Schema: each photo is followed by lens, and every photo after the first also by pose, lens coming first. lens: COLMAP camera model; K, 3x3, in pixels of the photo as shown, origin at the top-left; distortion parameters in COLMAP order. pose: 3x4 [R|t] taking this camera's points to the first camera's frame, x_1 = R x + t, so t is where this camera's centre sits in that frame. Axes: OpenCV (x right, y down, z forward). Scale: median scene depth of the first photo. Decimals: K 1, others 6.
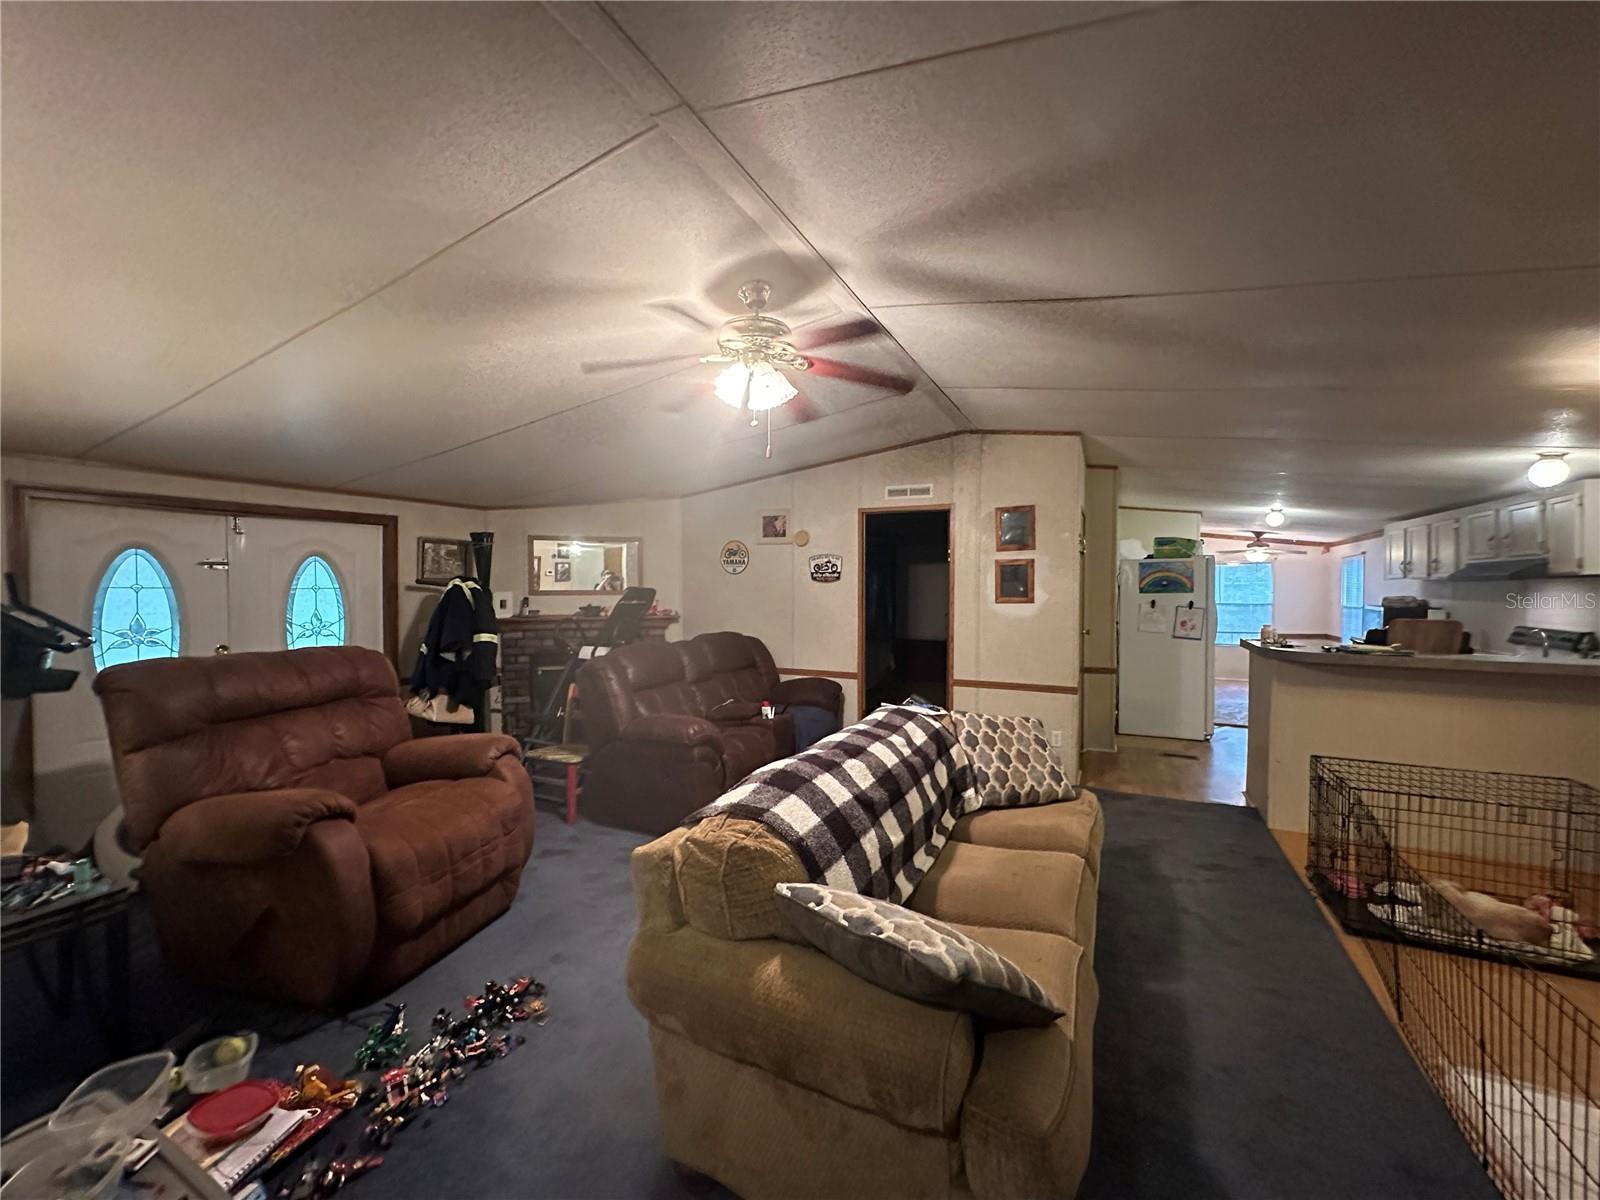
lens RADIAL K [[640.1, 0, 800.0], [0, 640.1, 600.0], [0, 0, 1]] dist [-0.002570, 0.000857]
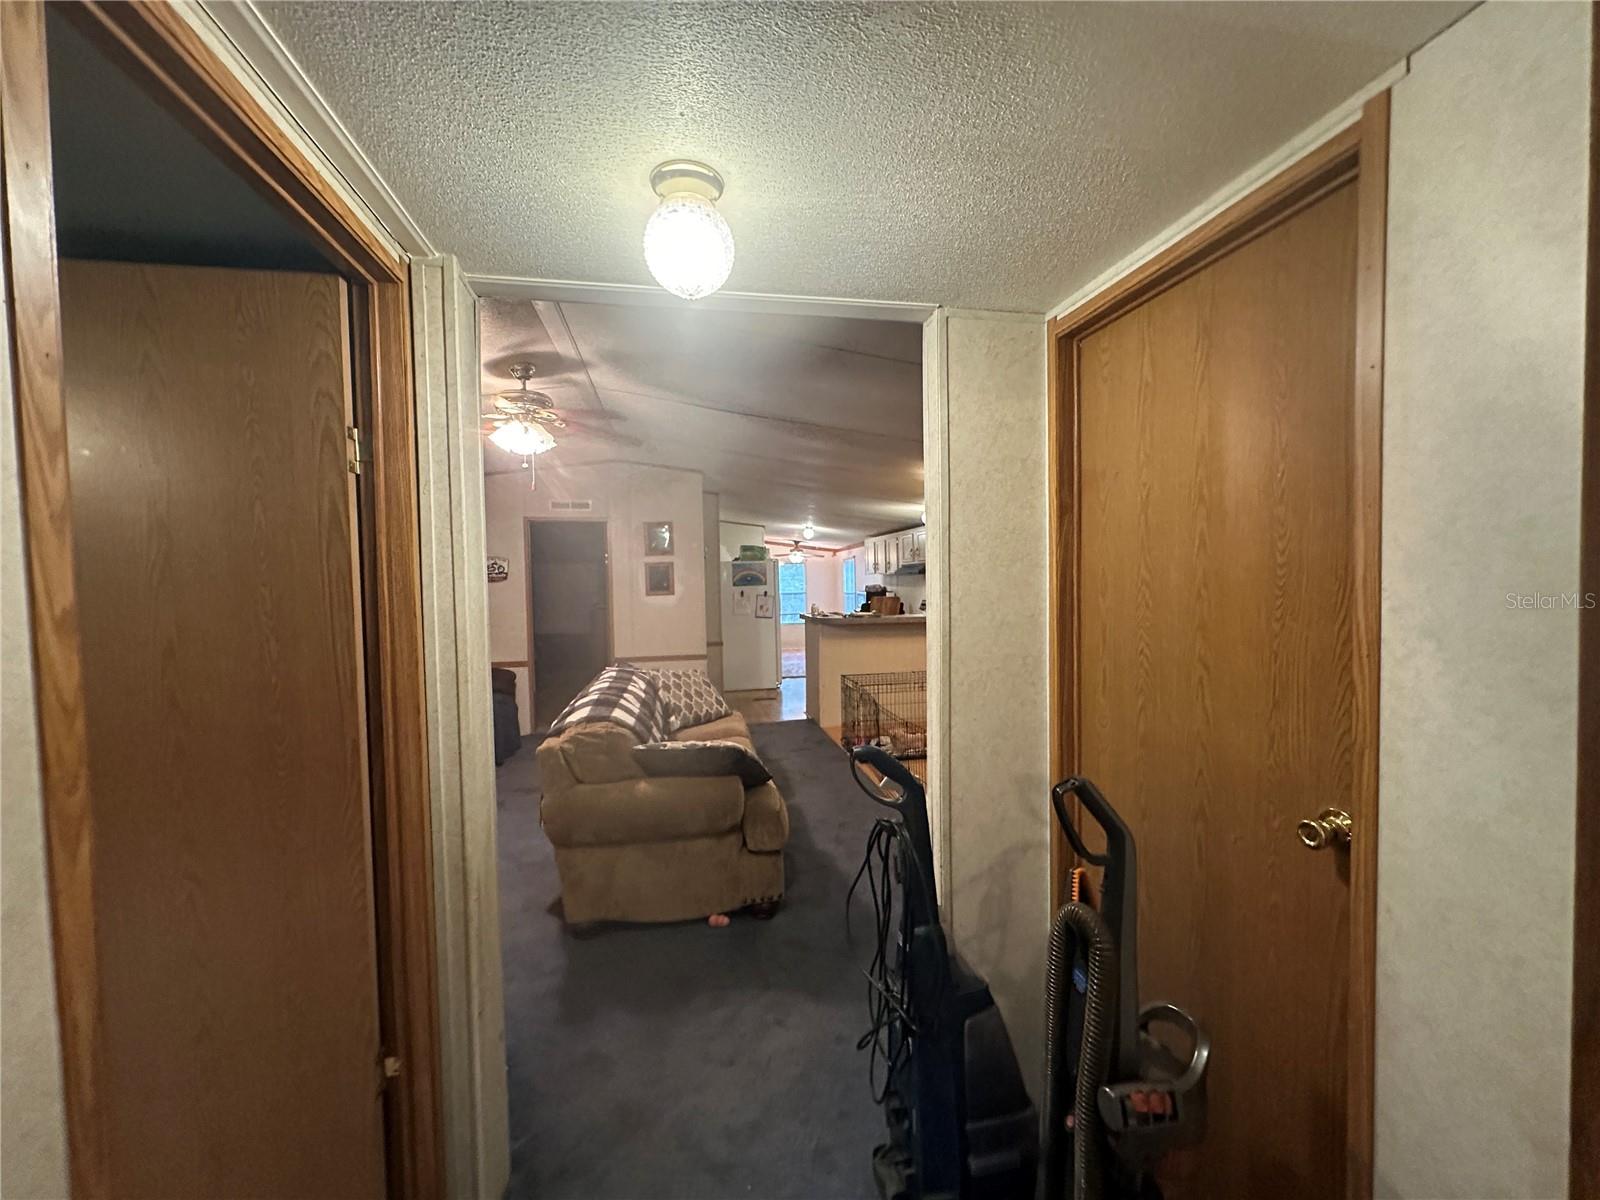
lens RADIAL K [[640.1, 0, 800.0], [0, 640.1, 600.0], [0, 0, 1]] dist [-0.002570, 0.000857]
pose [[0.799621, -0.034841, 0.599493, -0.371688], [0.032919, 0.999358, 0.014171, 0.008698], [-0.599602, 0.008403, 0.800254, -0.374864]]
